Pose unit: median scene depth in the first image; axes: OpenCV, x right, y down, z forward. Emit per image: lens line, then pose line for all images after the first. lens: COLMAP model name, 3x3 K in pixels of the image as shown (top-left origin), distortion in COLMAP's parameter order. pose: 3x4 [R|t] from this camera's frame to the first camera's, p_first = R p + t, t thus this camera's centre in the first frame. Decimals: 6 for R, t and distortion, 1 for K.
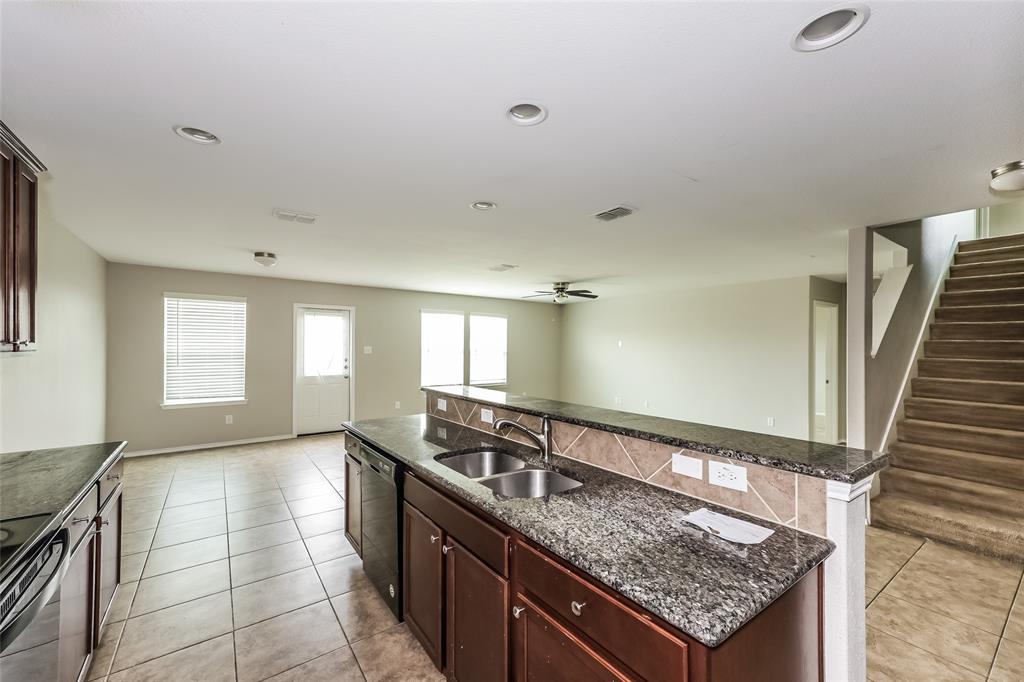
lens RADIAL K [[418.9, 0, 517.7], [0, 418.9, 345.9], [0, 0, 1]] dist [0.014750, -0.000520]
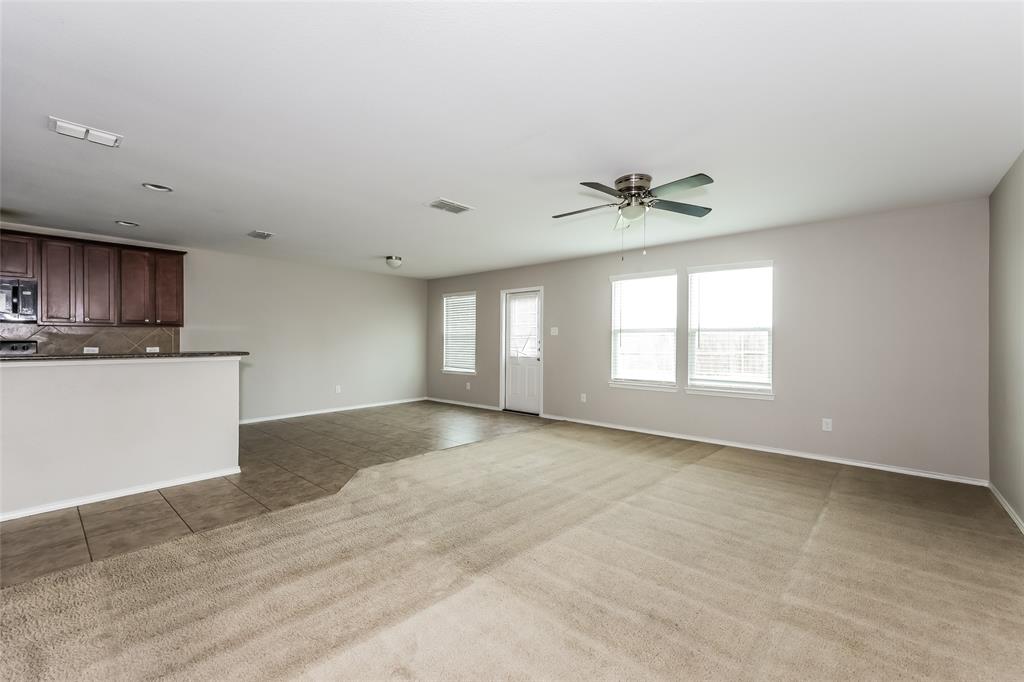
lens RADIAL K [[418.9, 0, 510.1], [0, 418.9, 333.3], [0, 0, 1]] dist [0.014750, -0.000520]
pose [[0.219925, -0.024253, -0.975215, 0.600192], [-0.002856, 0.999671, -0.025505, 0.043869], [0.975513, 0.008394, 0.219783, 0.829549]]
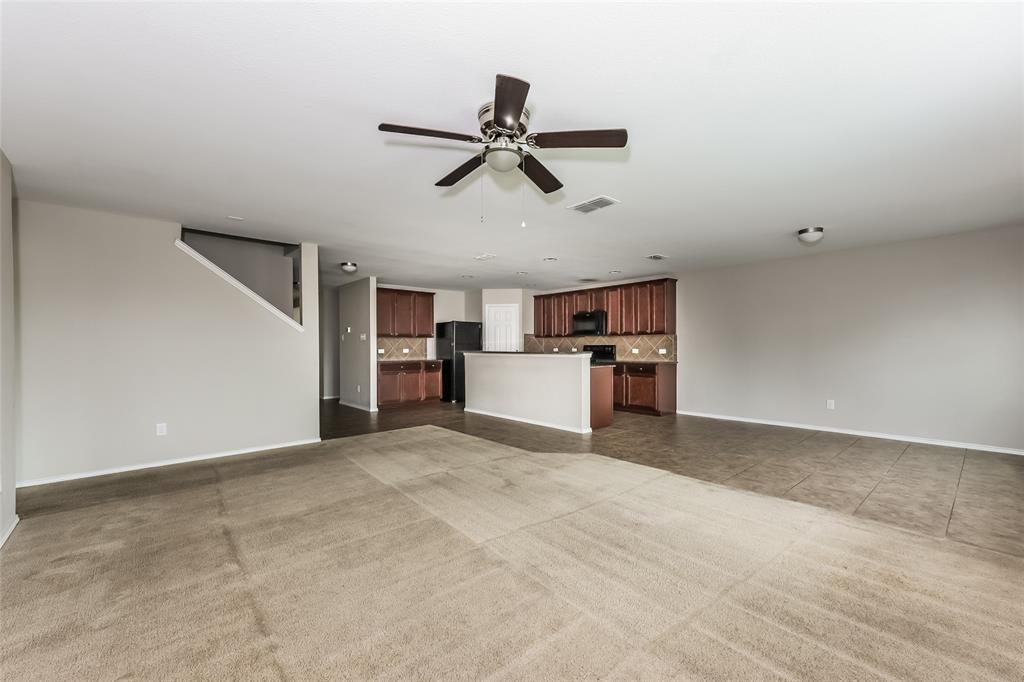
lens RADIAL K [[418.9, 0, 509.9], [0, 418.9, 348.4], [0, 0, 1]] dist [0.014750, -0.000520]
pose [[-0.995643, -0.002176, -0.093226, 0.140949], [-0.002884, 0.999968, 0.007461, 0.041914], [0.093207, 0.007697, -0.995617, 1.481298]]
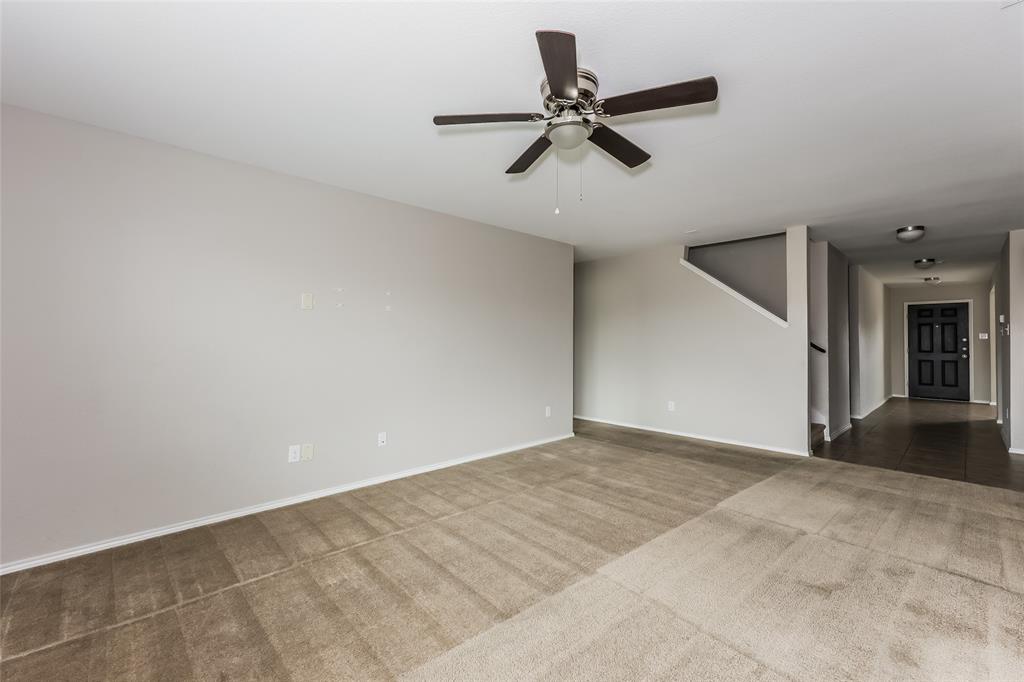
lens RADIAL K [[418.9, 0, 520.6], [0, 418.9, 341.8], [0, 0, 1]] dist [0.014750, -0.000520]
pose [[-0.135180, -0.002472, 0.990818, -0.212126], [0.001382, 0.999995, 0.002683, 0.038304], [-0.990820, 0.001732, -0.135176, 1.184891]]
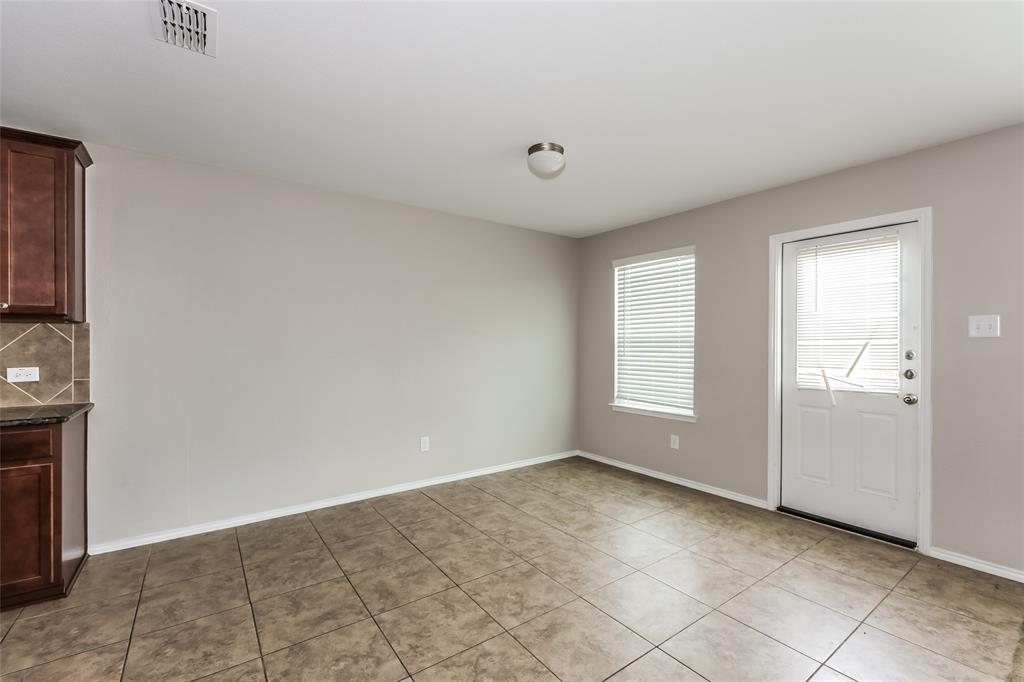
lens RADIAL K [[437.3, 0, 511.2], [0, 437.3, 347.7], [0, 0, 1]] dist [-0.003555, -0.001354]
pose [[0.003050, -0.001768, -0.999994, -0.024316], [-0.003410, 0.999993, -0.001778, 0.033154], [0.999990, 0.003416, 0.003044, 0.740706]]
